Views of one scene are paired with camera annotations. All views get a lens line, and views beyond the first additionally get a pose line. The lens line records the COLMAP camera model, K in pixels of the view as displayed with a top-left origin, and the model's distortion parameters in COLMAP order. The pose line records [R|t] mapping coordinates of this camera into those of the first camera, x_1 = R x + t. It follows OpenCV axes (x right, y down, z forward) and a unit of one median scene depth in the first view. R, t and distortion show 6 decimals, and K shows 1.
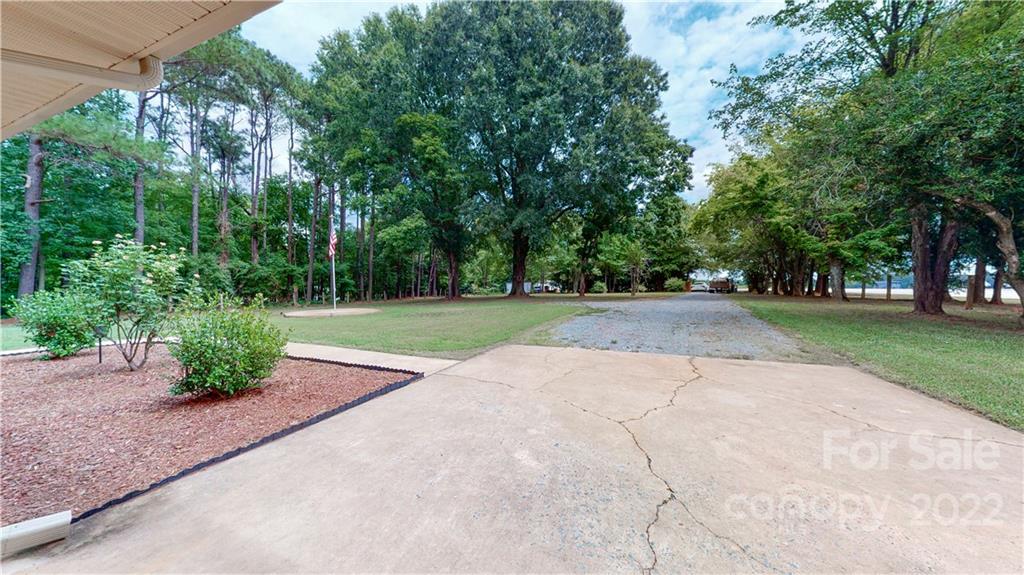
lens RADIAL K [[320.6, 0, 512.0], [0, 320.6, 287.5], [0, 0, 1]] dist [-0.000771, -0.000043]
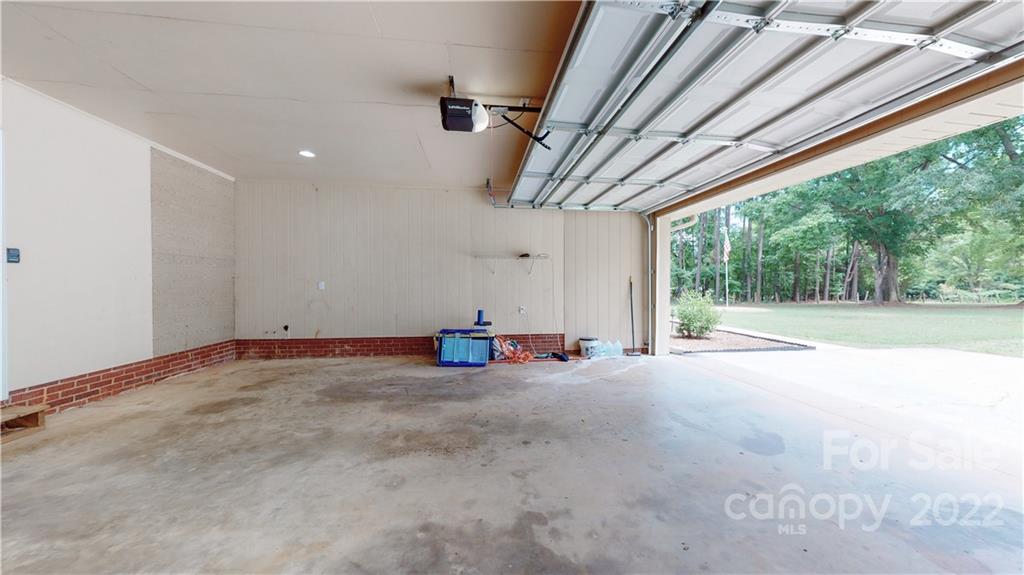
lens RADIAL K [[320.6, 0, 512.0], [0, 320.6, 287.5], [0, 0, 1]] dist [-0.000771, -0.000043]
pose [[0.484402, 0.004378, -0.874835, 0.040820], [-0.006895, 0.999976, 0.001186, 0.000517], [0.874818, 0.005458, 0.484420, -0.114848]]
